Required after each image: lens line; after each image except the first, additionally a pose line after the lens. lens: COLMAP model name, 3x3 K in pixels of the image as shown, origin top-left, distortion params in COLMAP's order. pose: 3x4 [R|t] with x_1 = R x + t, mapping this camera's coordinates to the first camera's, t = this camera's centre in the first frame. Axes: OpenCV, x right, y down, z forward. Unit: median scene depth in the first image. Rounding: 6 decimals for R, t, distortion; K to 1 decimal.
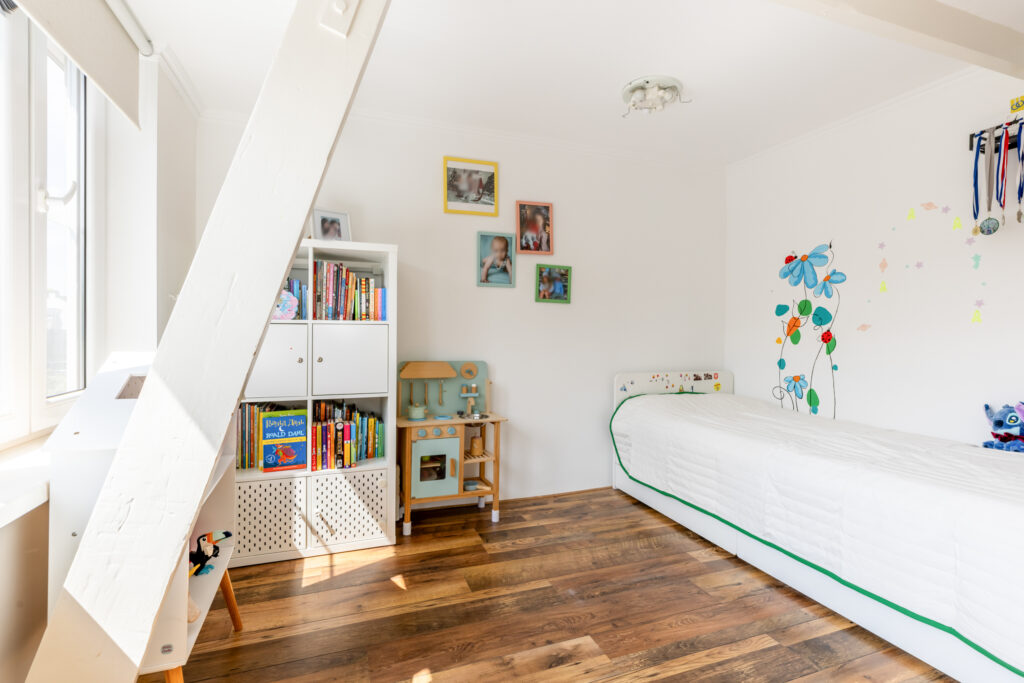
lens RADIAL K [[451.9, 0, 513.0], [0, 451.9, 341.2], [0, 0, 1]] dist [0.004319, -0.001147]
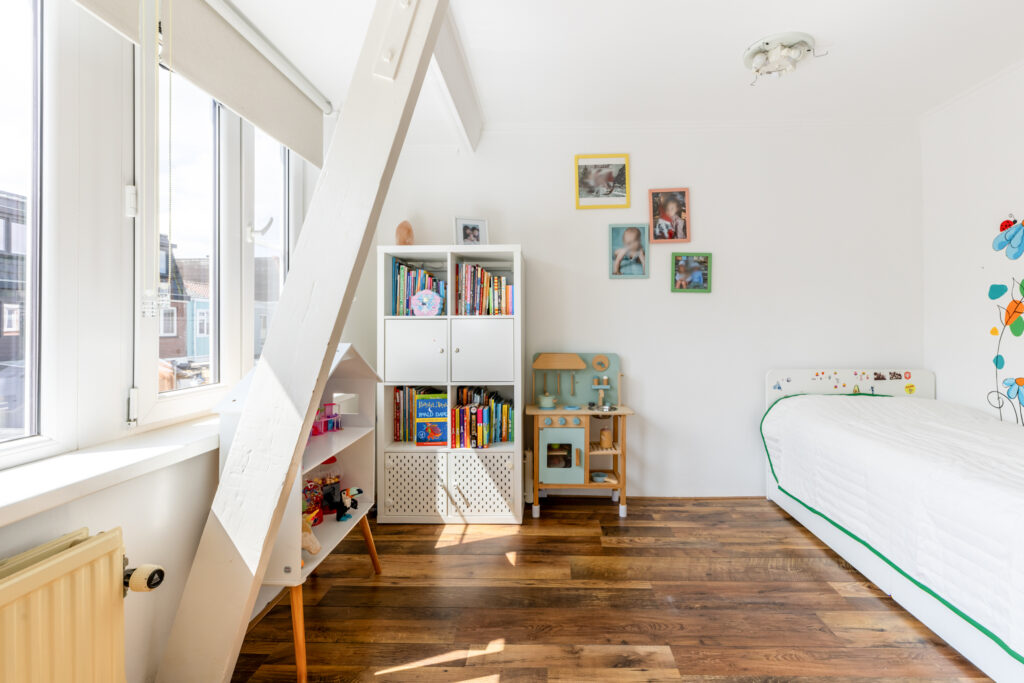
lens RADIAL K [[451.9, 0, 543.1], [0, 451.9, 326.6], [0, 0, 1]] dist [0.004319, -0.001147]
pose [[0.936162, -0.009151, -0.351449, 0.169113], [0.003591, 0.999858, -0.016468, 0.000596], [0.351550, 0.014154, 0.936062, 0.011219]]
